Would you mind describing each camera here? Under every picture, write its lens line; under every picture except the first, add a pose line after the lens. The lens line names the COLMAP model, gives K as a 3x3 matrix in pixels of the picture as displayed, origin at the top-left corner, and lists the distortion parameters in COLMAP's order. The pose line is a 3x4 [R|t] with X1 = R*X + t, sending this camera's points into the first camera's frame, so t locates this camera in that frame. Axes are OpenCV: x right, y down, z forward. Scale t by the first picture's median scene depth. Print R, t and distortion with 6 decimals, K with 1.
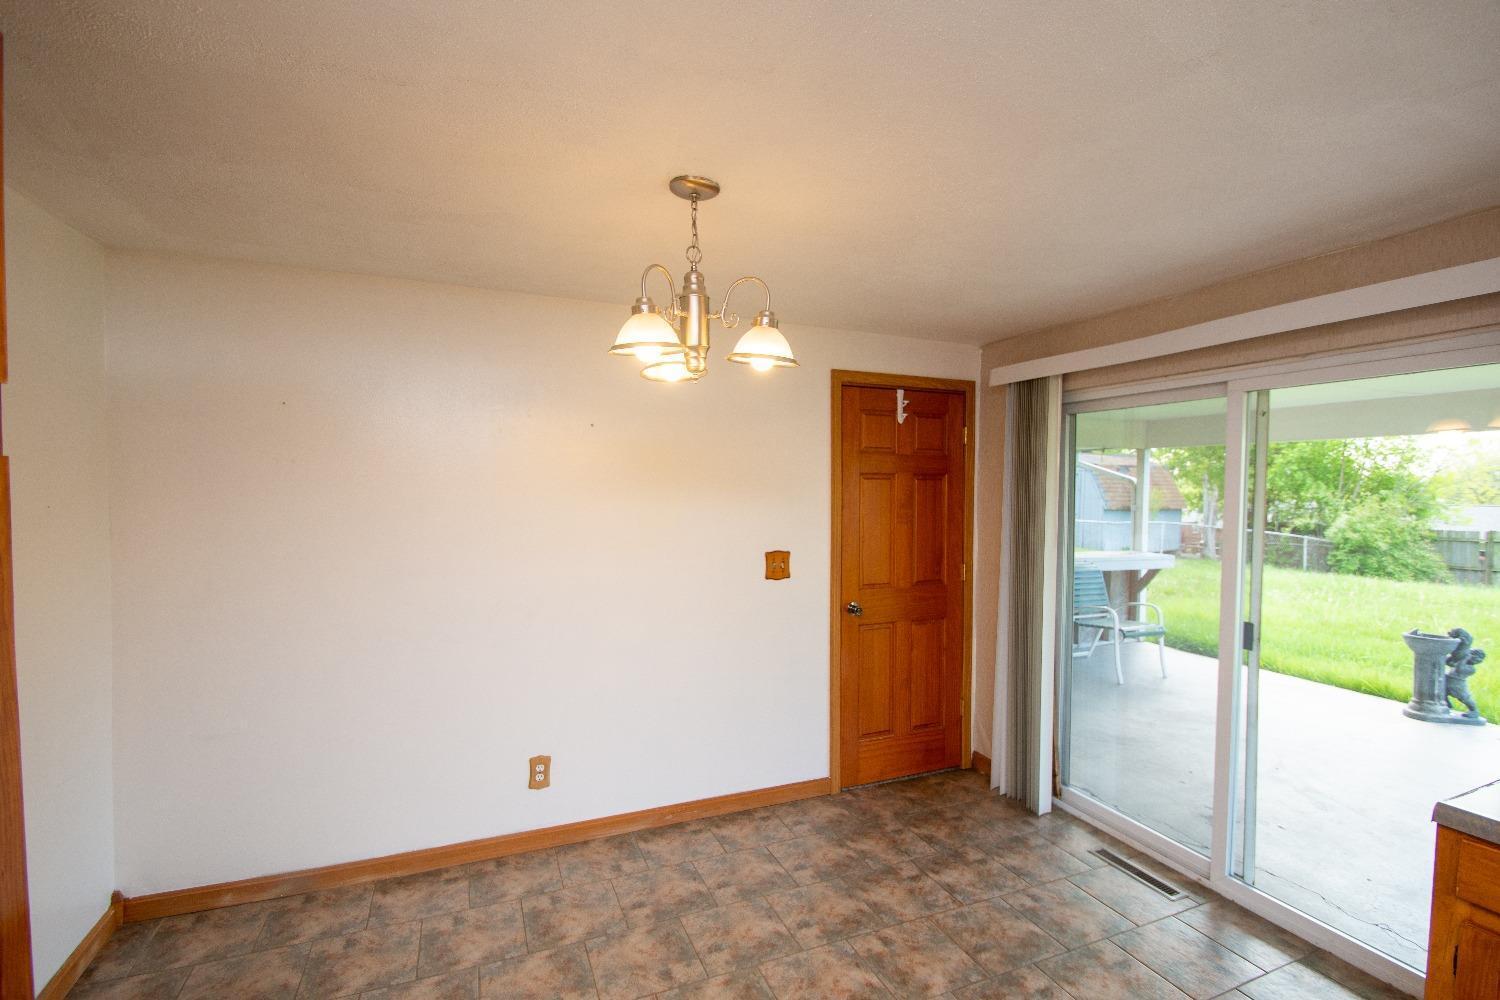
lens RADIAL K [[673.2, 0, 750.0], [0, 673.2, 500.0], [0, 0, 1]] dist [-0.033020, 0.000102]
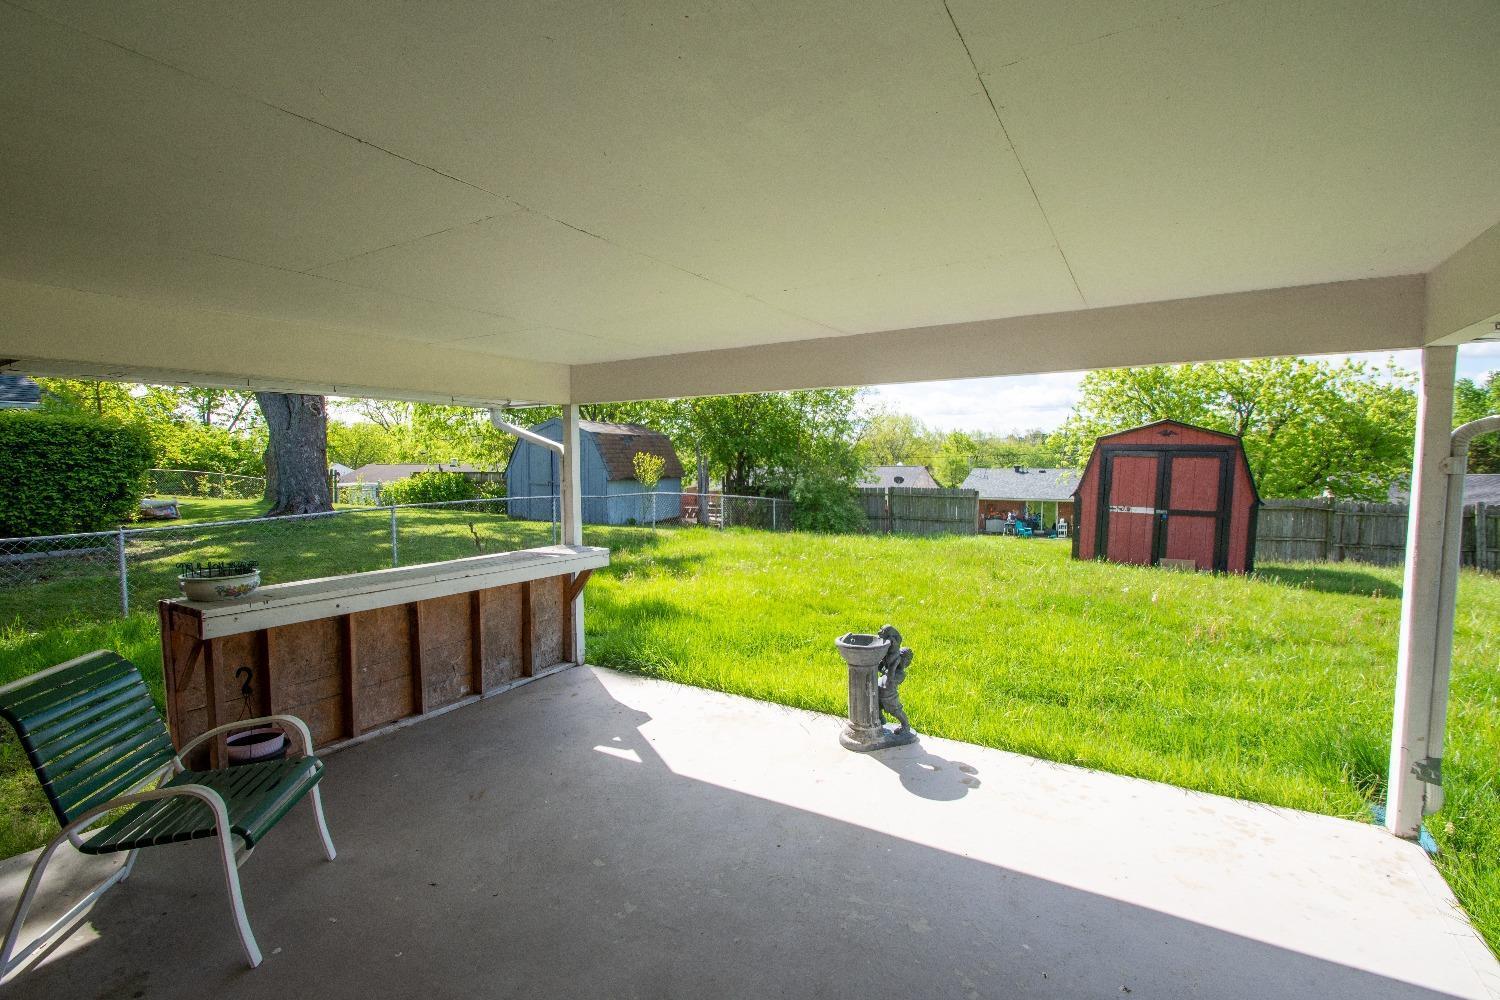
lens RADIAL K [[673.2, 0, 750.0], [0, 673.2, 500.0], [0, 0, 1]] dist [-0.033020, 0.000102]
pose [[0.793103, -0.050631, 0.606980, 0.243377], [0.024293, 0.998376, 0.051536, -0.006443], [-0.608603, -0.026128, 0.793045, 0.236270]]
